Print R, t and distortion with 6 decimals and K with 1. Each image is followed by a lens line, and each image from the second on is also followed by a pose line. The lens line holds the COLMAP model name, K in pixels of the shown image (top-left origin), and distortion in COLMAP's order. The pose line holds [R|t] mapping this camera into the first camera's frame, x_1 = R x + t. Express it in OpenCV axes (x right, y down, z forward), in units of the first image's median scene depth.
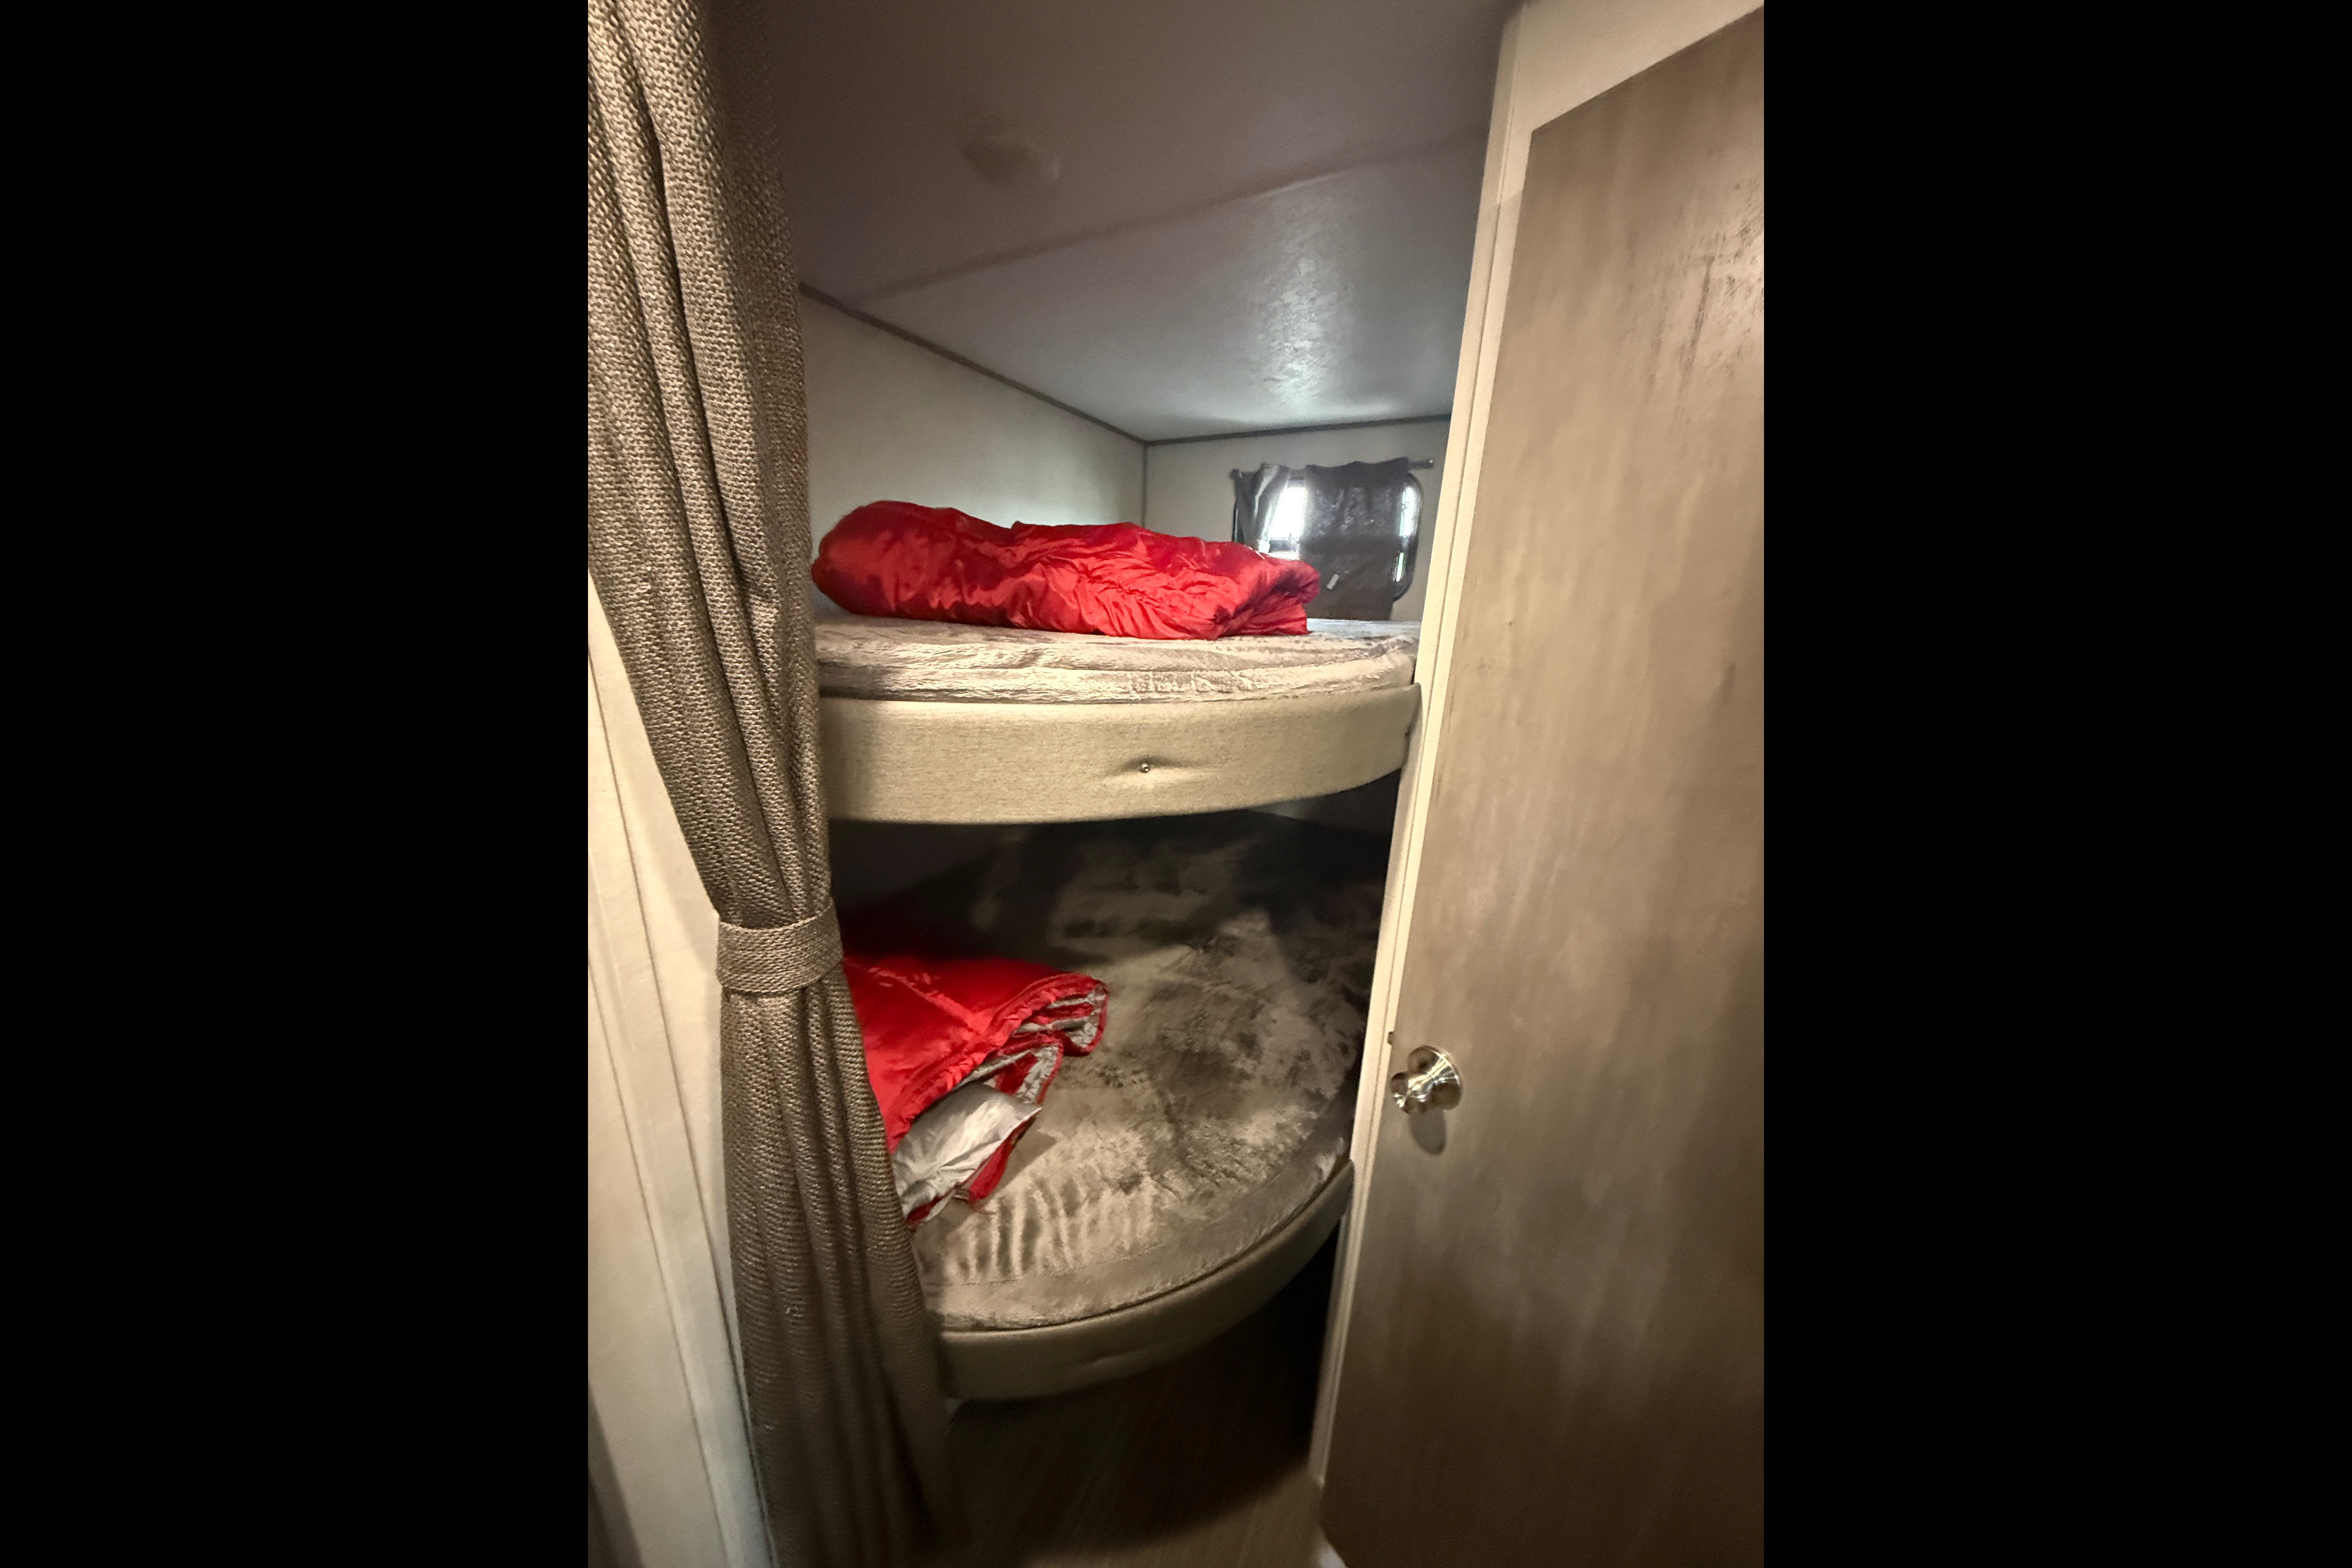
lens RADIAL K [[648.6, 0, 1174.3], [0, 648.6, 783.8], [0, 0, 1]] dist [-0.001247, 0.000068]
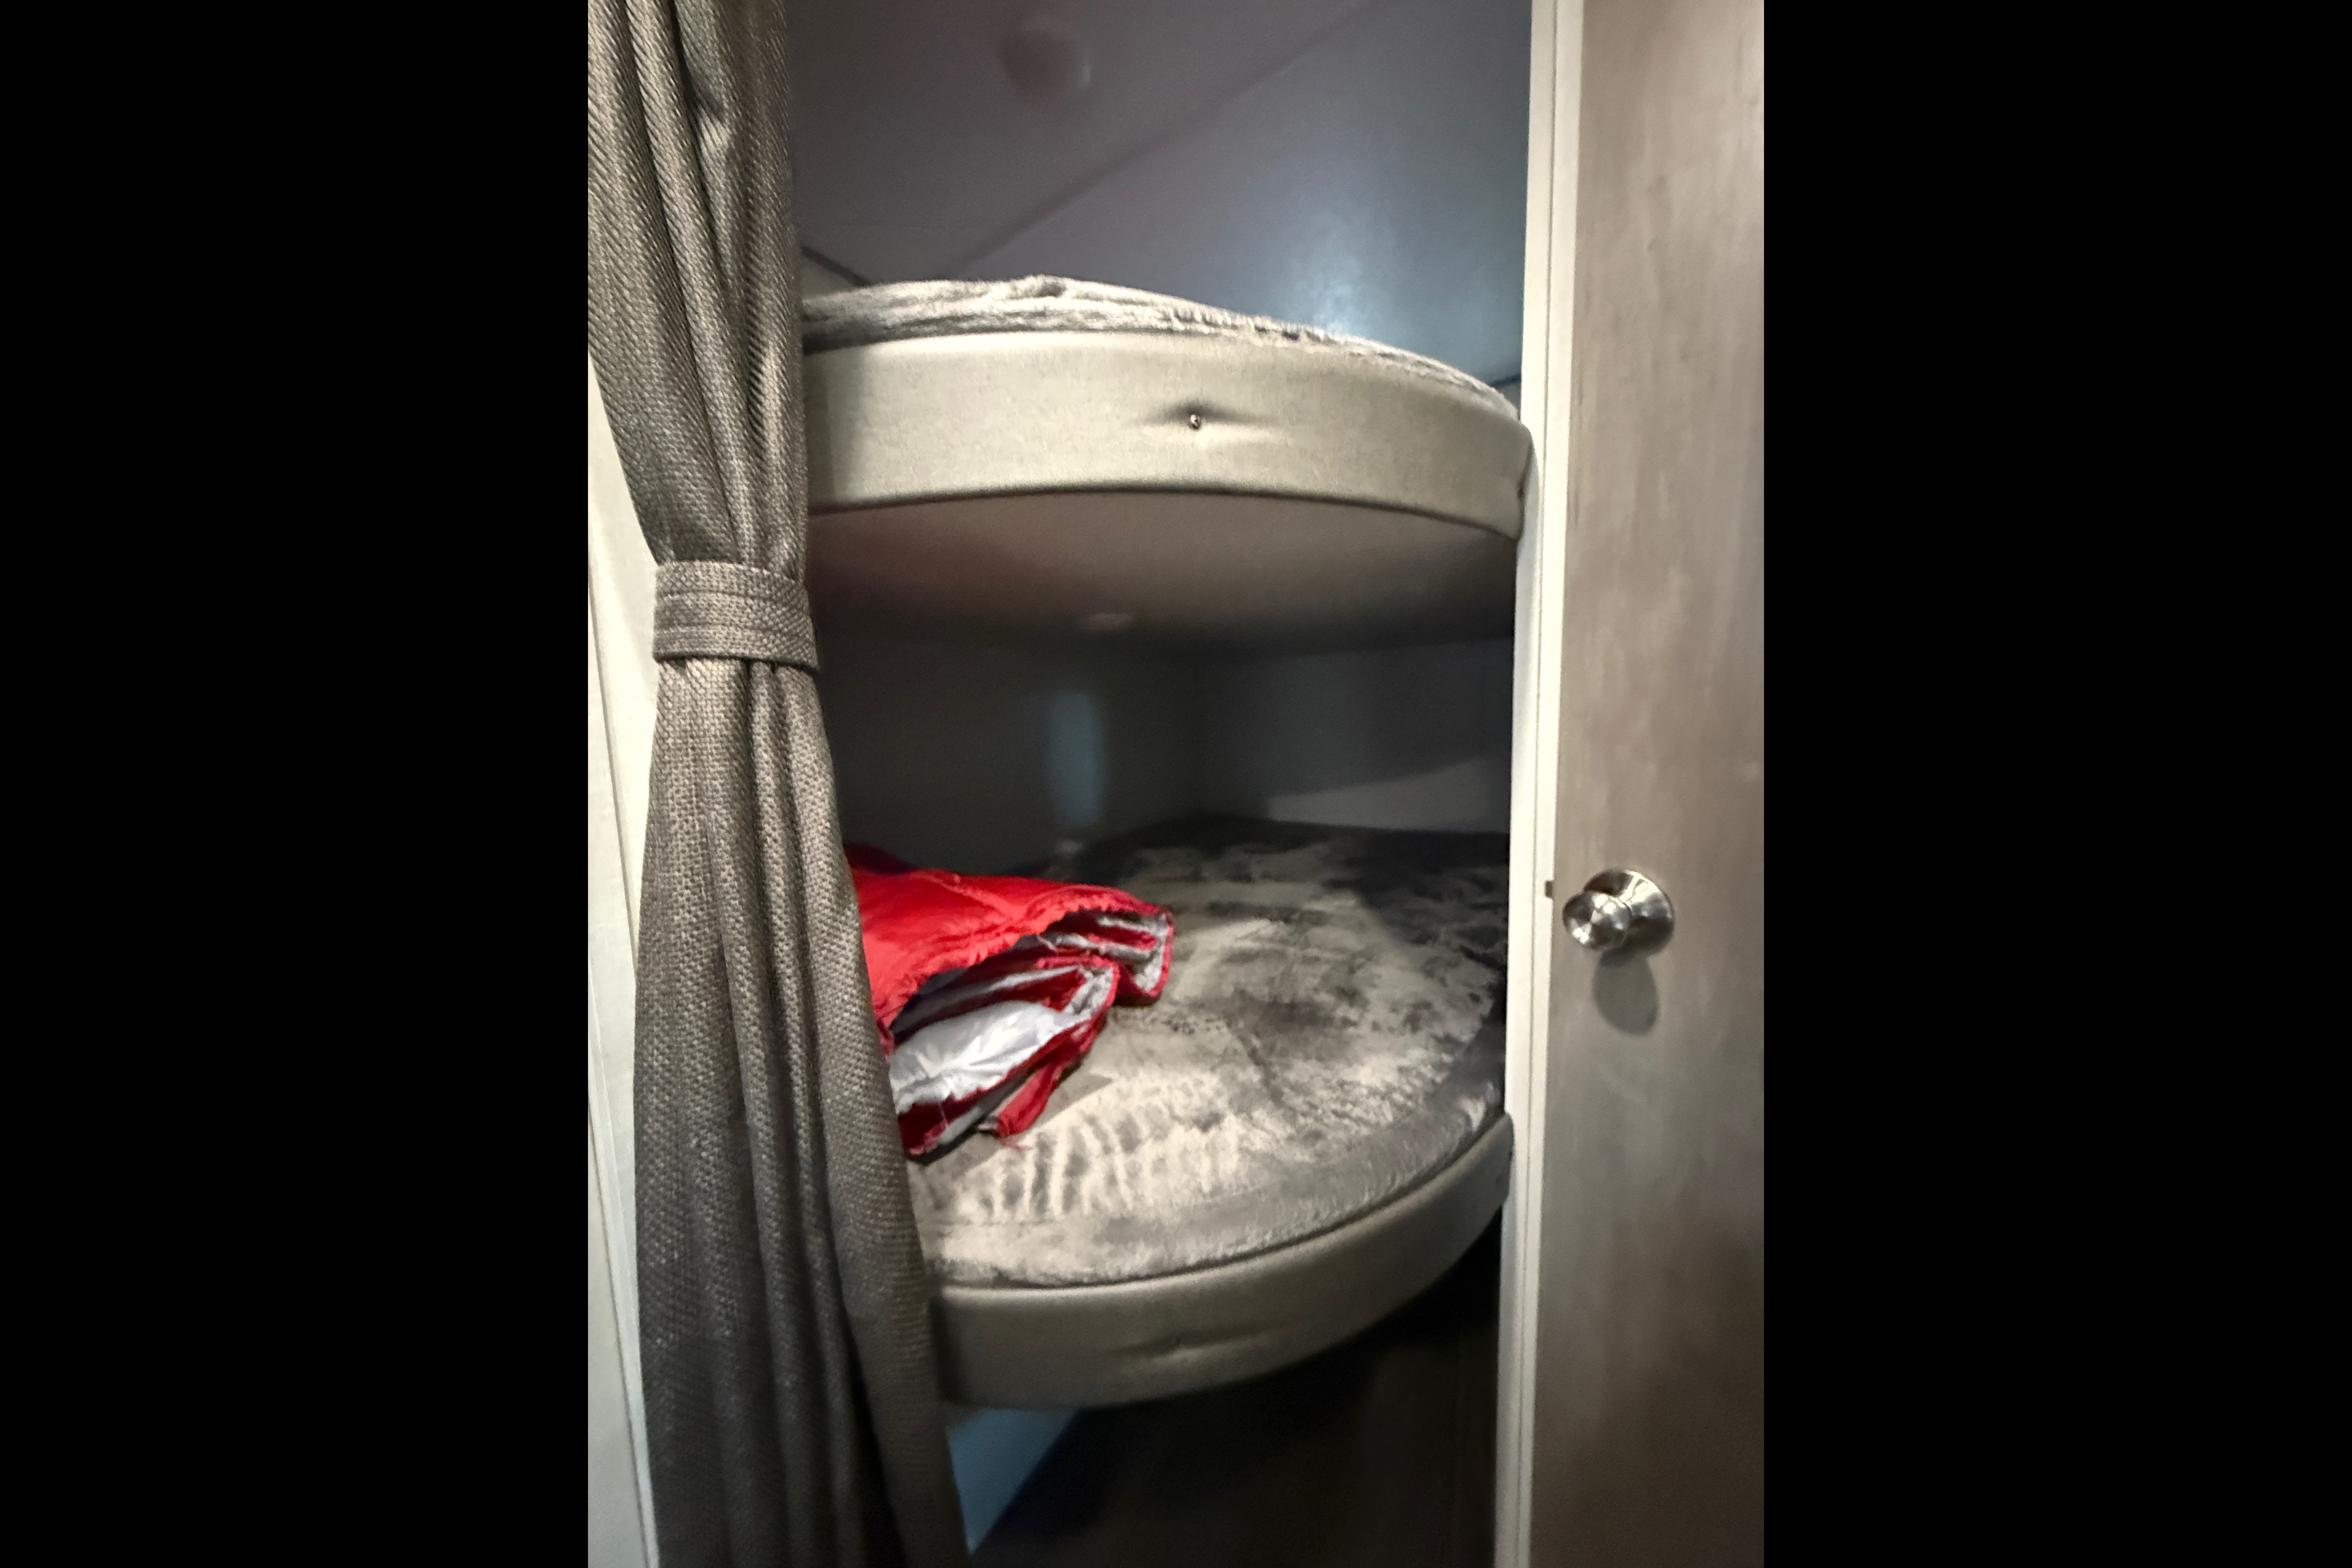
lens RADIAL K [[648.6, 0, 1175.9], [0, 648.6, 784.3], [0, 0, 1]] dist [-0.001247, 0.000068]
pose [[0.994128, -0.056904, -0.092043, -0.015407], [0.040851, 0.984985, -0.167737, 0.390128], [0.100206, 0.162992, 0.981526, 0.215024]]
